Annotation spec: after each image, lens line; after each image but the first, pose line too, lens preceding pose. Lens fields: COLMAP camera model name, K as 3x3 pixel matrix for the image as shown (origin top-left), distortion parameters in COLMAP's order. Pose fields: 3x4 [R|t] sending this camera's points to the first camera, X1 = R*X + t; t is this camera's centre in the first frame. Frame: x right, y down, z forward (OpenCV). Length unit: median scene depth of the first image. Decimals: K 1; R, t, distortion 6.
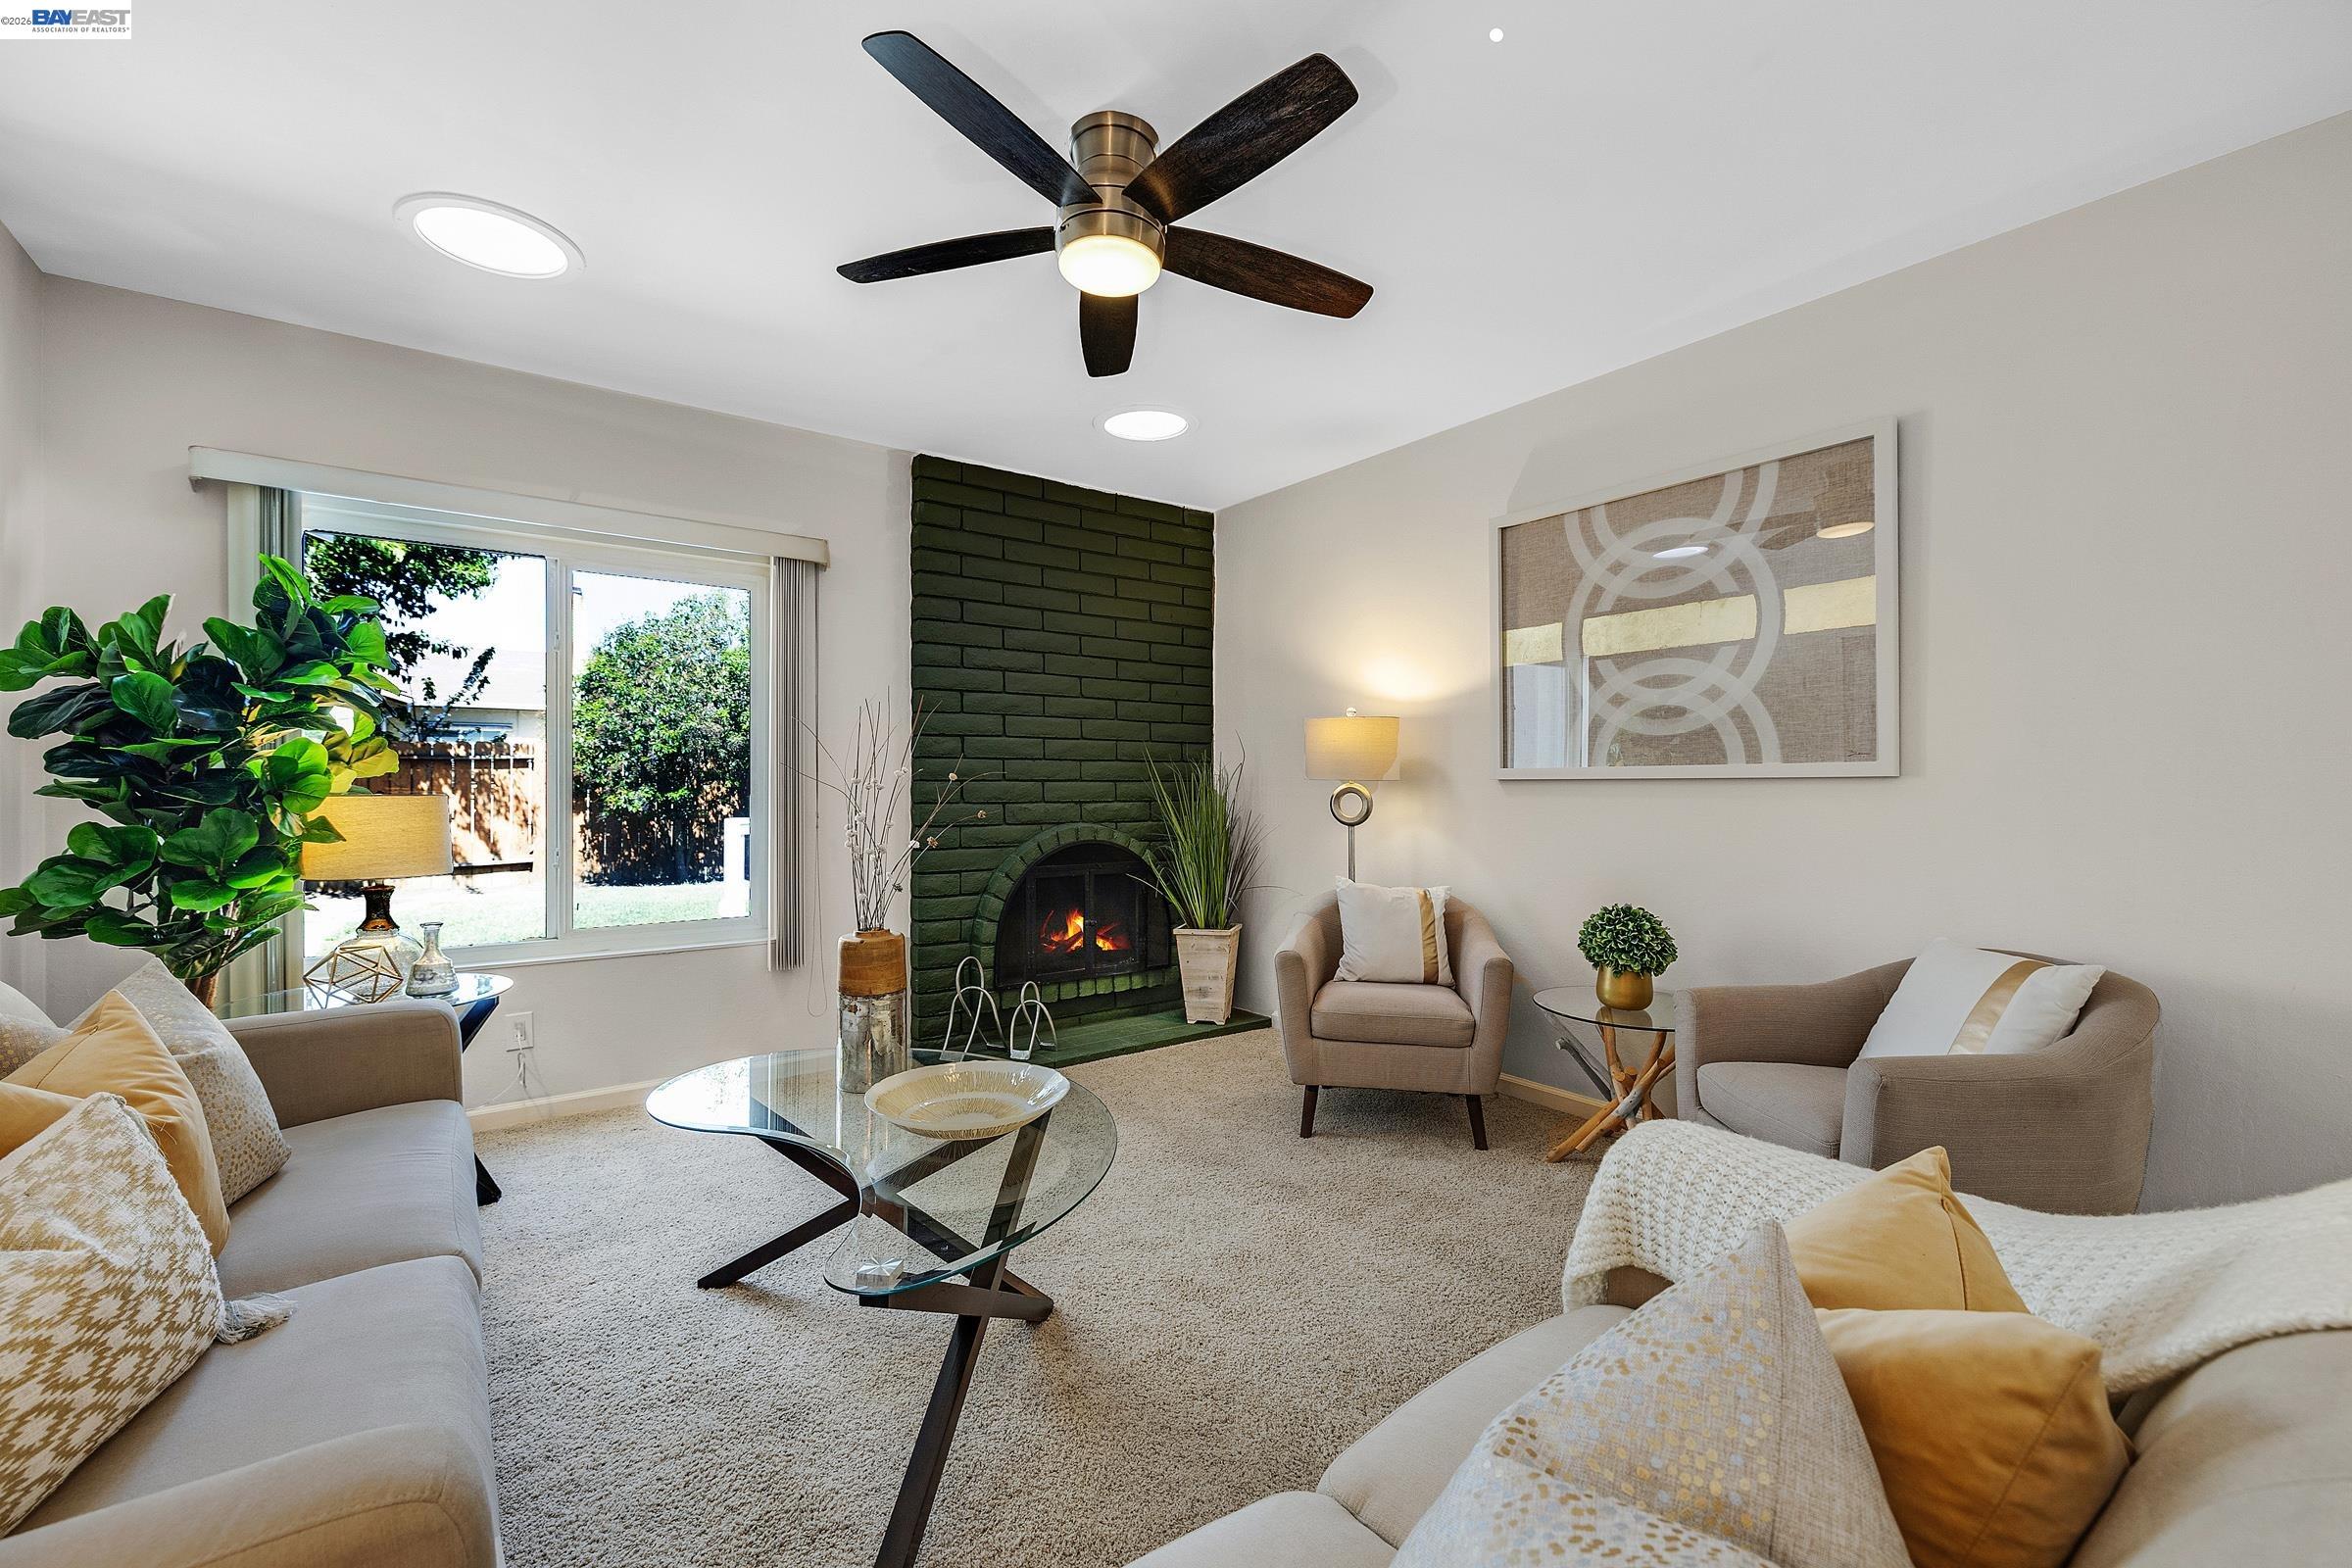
lens RADIAL K [[978.7, 0, 1181.6], [0, 978.7, 782.8], [0, 0, 1]] dist [-0.000162, -0.001031]
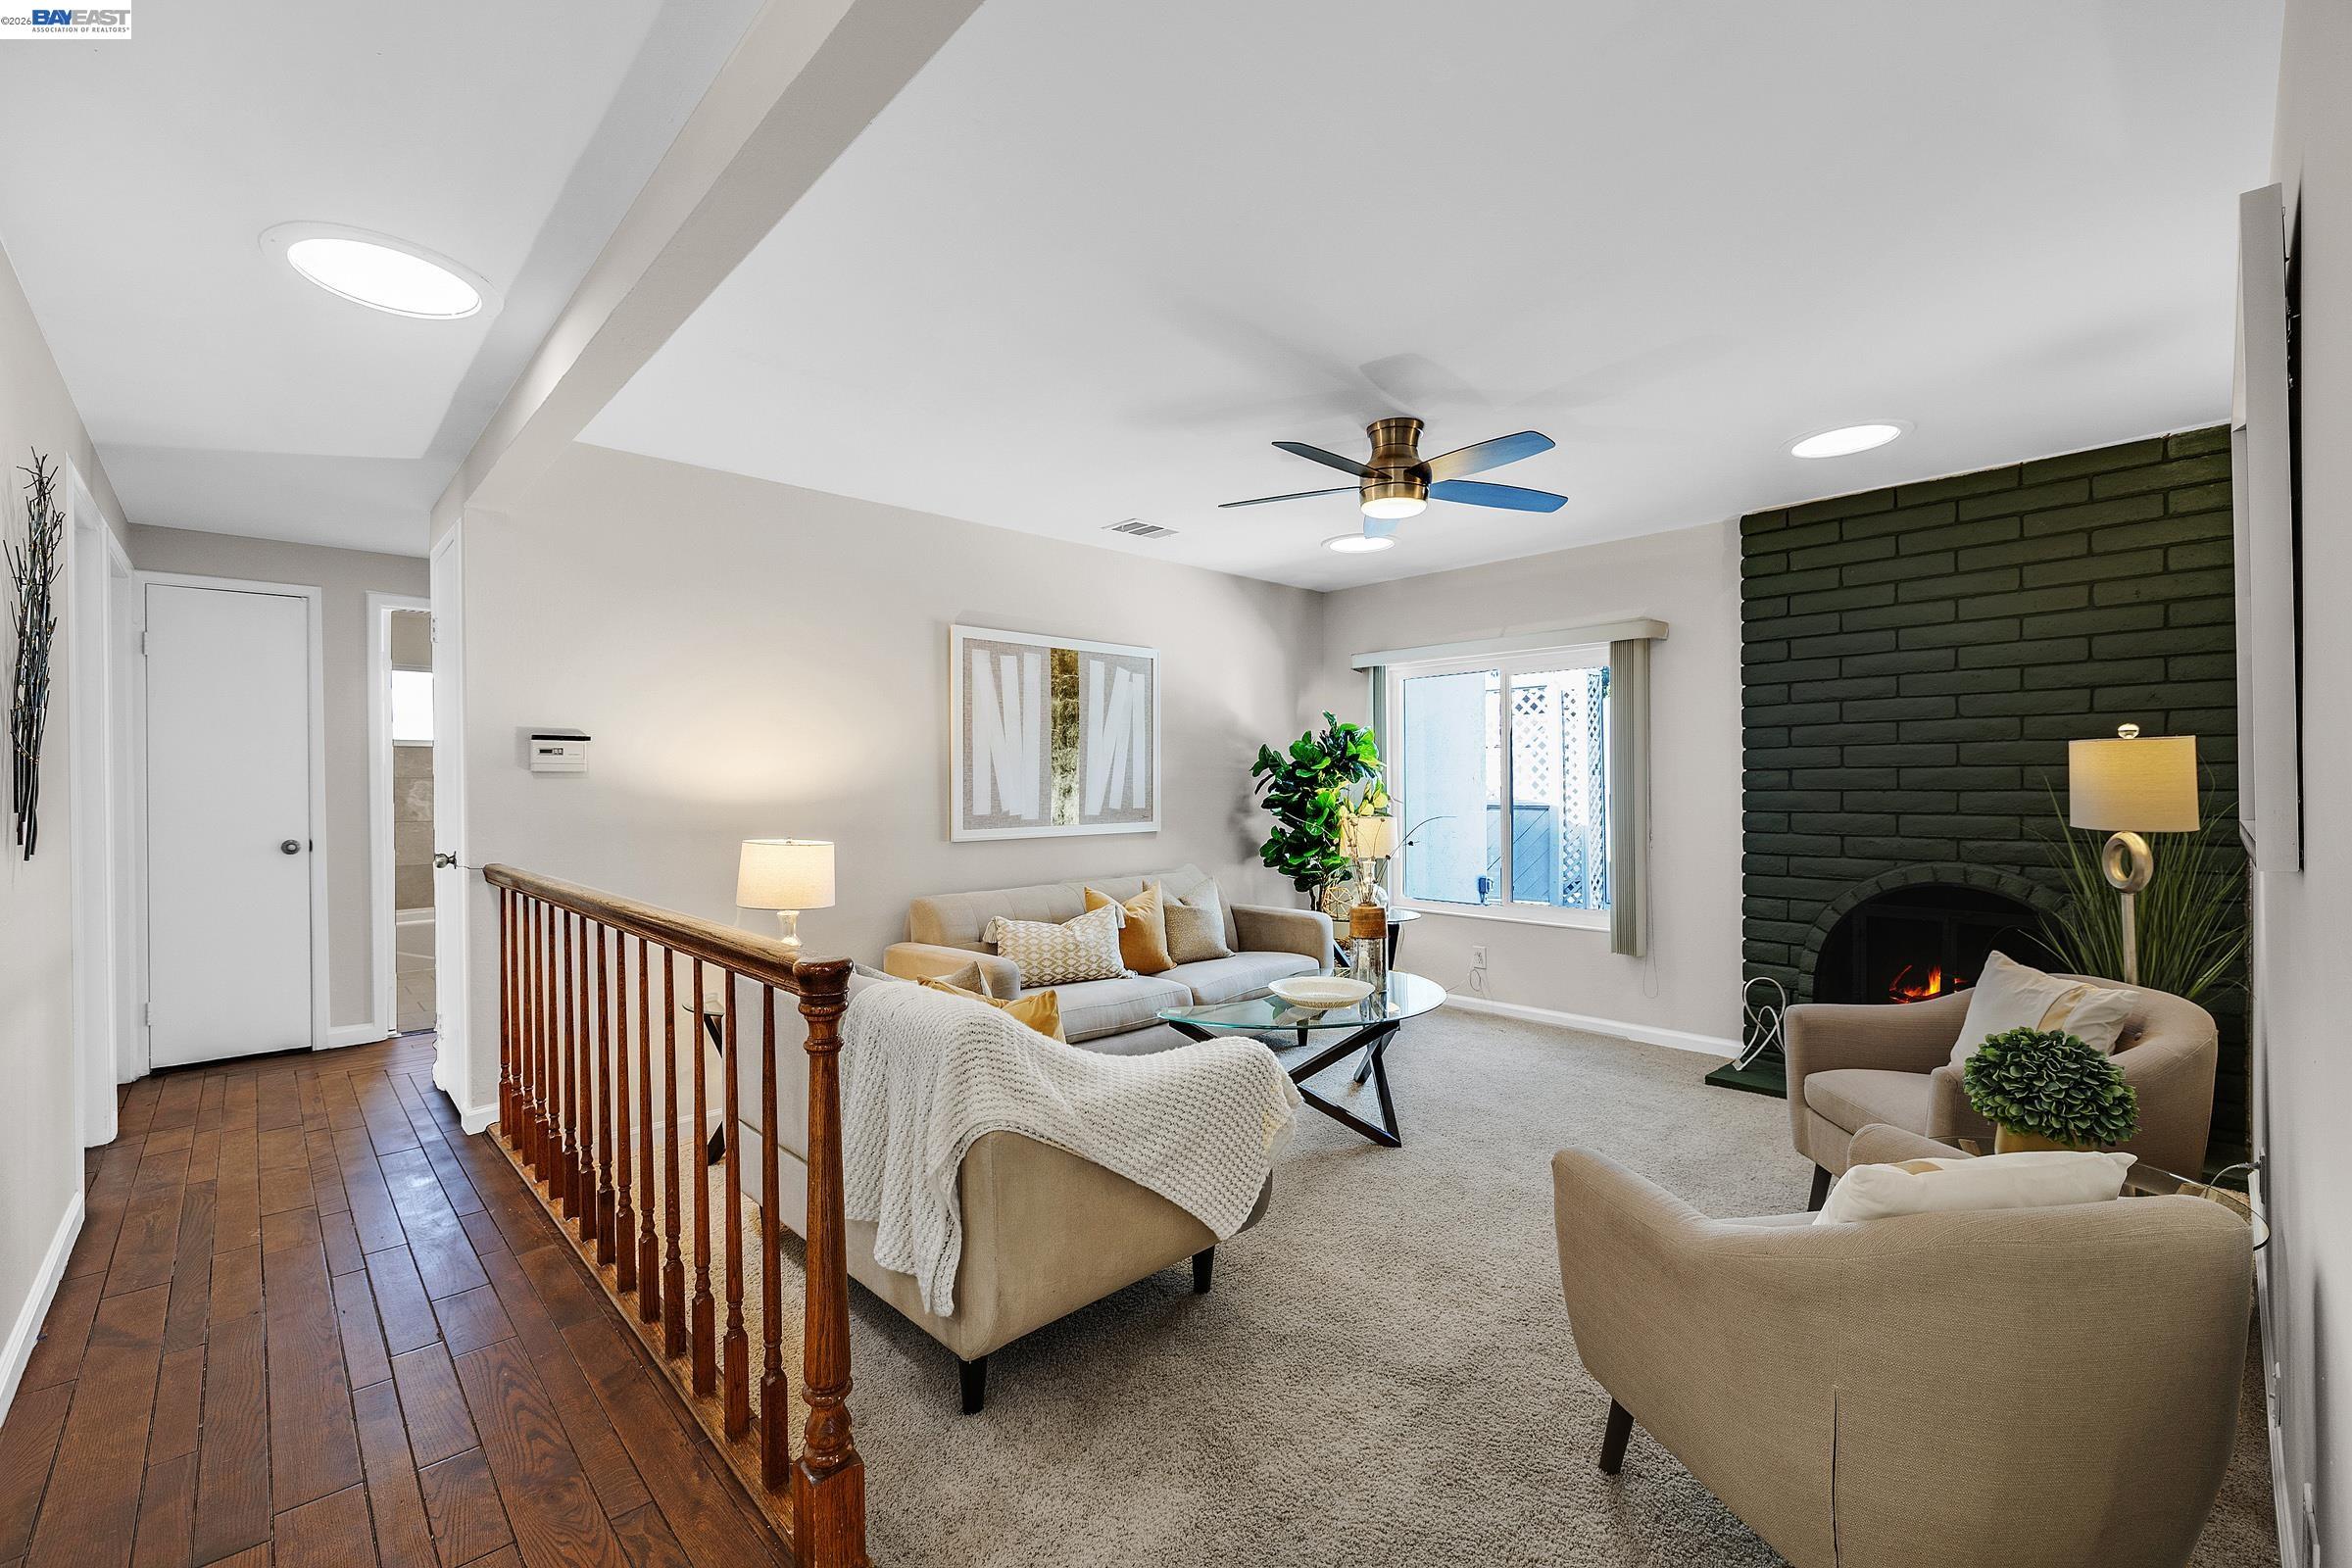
lens RADIAL K [[978.7, 0, 1176.5], [0, 978.7, 783.6], [0, 0, 1]] dist [-0.000162, -0.001031]
pose [[0.129334, -0.002700, -0.991597, 0.922786], [0.004125, 0.999989, -0.002185, -0.041557], [0.991592, -0.003808, 0.129344, 0.274988]]
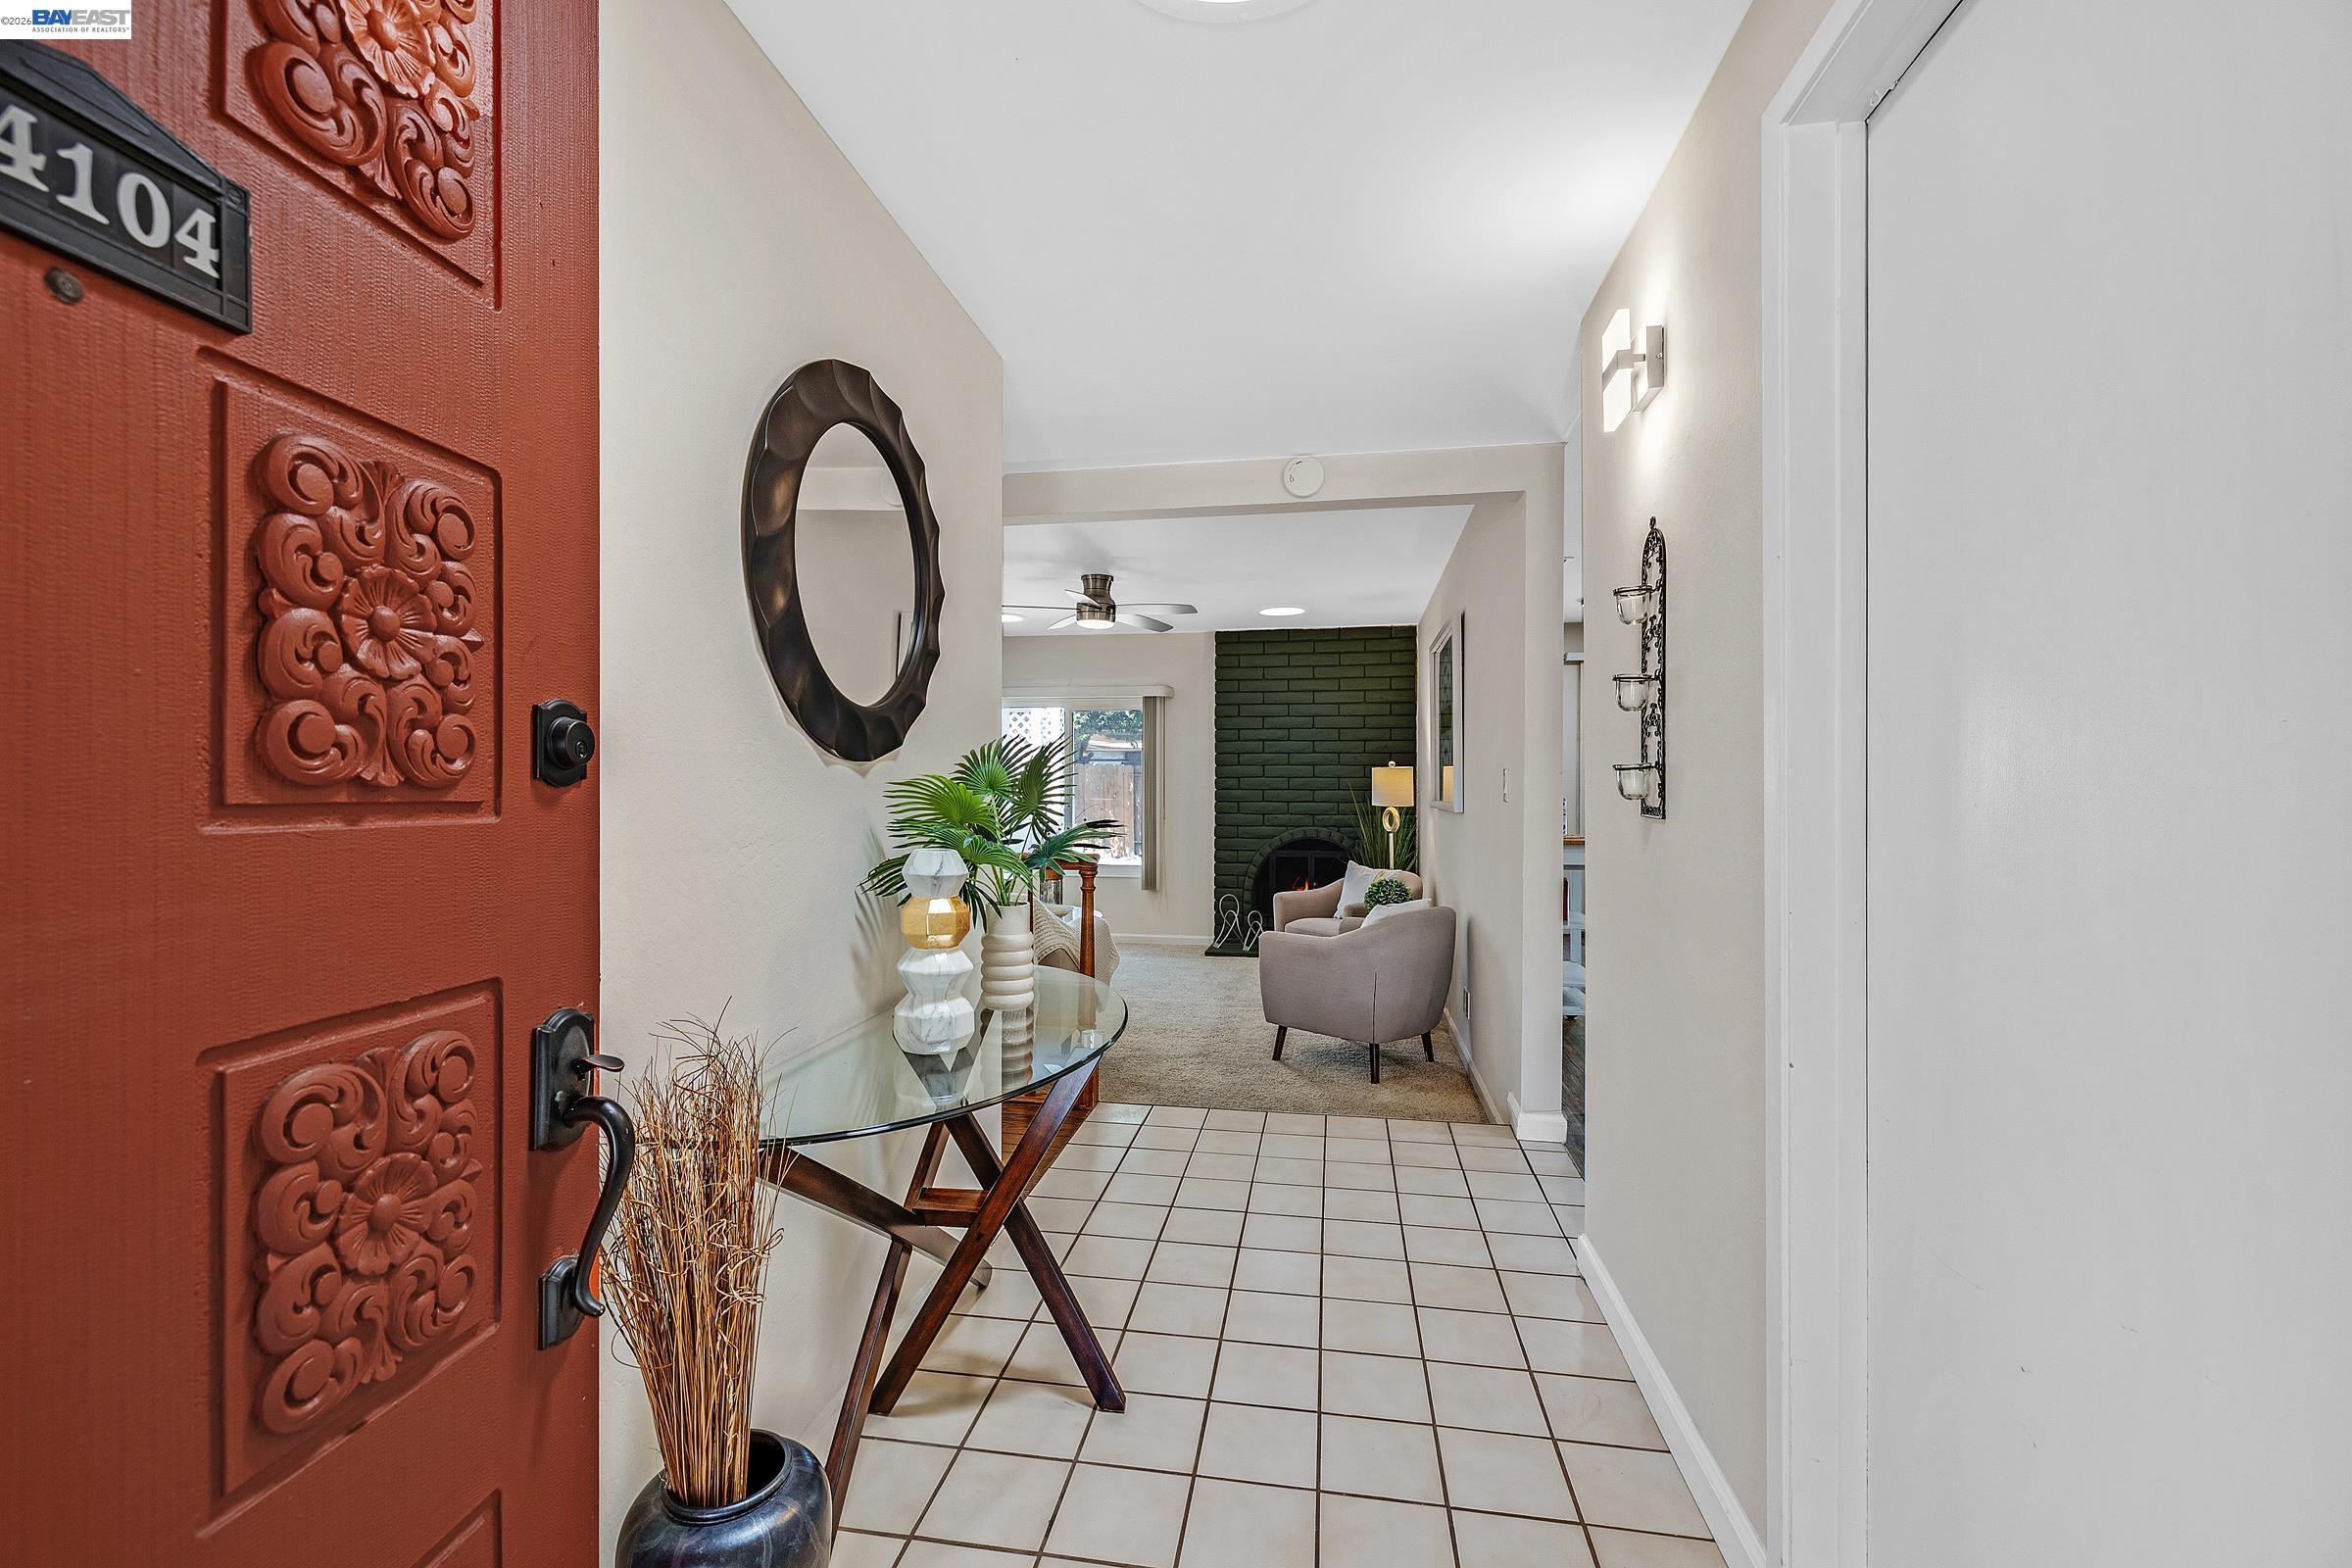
lens RADIAL K [[978.7, 0, 1180.1], [0, 978.7, 775.5], [0, 0, 1]] dist [-0.000162, -0.001031]
pose [[0.702707, -0.004997, -0.711461, 1.301004], [-0.003146, 0.999944, -0.010131, -0.041245], [0.711472, 0.009358, 0.702652, -0.495441]]
